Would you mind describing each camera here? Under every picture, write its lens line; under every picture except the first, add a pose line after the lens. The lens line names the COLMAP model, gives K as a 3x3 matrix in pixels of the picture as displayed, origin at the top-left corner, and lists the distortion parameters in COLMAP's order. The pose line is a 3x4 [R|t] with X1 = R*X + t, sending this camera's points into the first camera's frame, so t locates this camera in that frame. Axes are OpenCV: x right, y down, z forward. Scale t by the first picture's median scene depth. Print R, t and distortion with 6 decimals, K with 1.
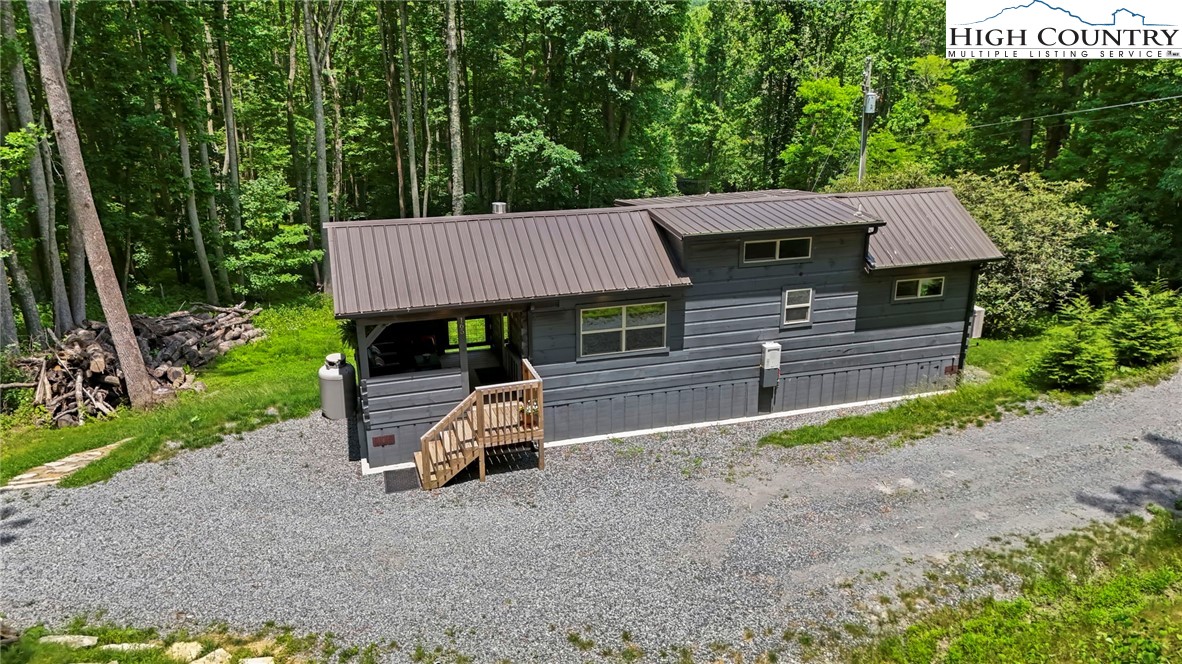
lens RADIAL K [[850.8, 0, 593.3], [0, 850.8, 327.6], [0, 0, 1]] dist [0.023293, -0.010446]
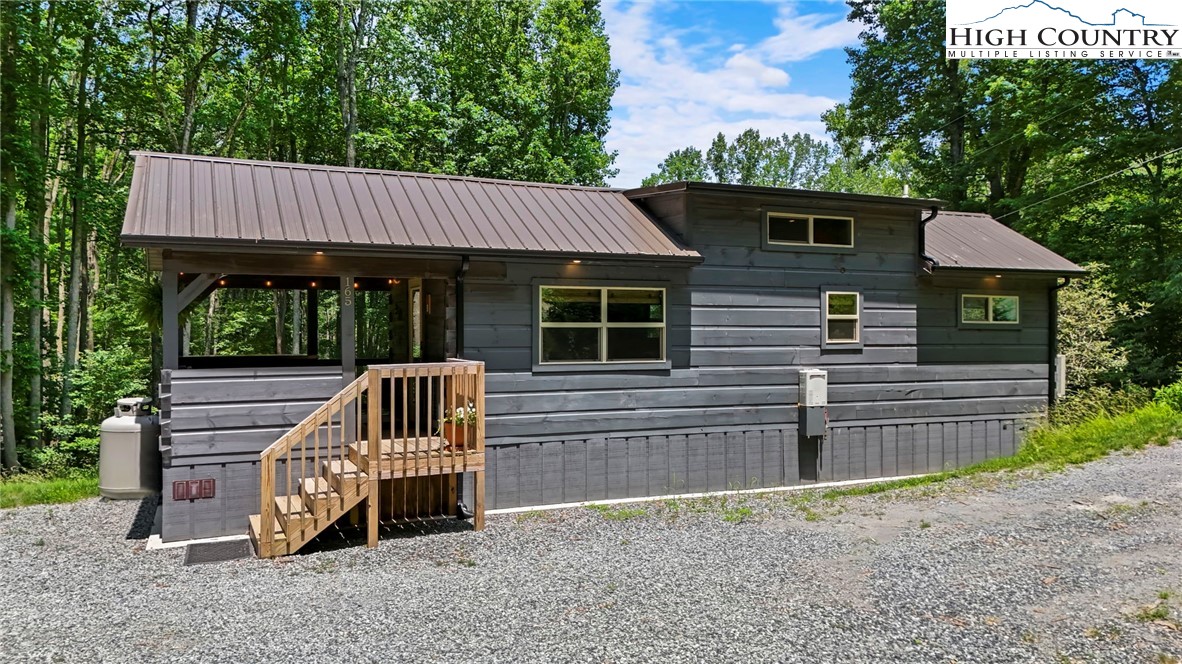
lens RADIAL K [[850.8, 0, 589.4], [0, 850.8, 337.6], [0, 0, 1]] dist [0.023293, -0.010446]
pose [[0.992729, 0.000491, 0.120370, -0.051064], [0.037476, 0.949031, -0.312948, 0.204572], [-0.114388, 0.315183, 0.942112, 0.374822]]
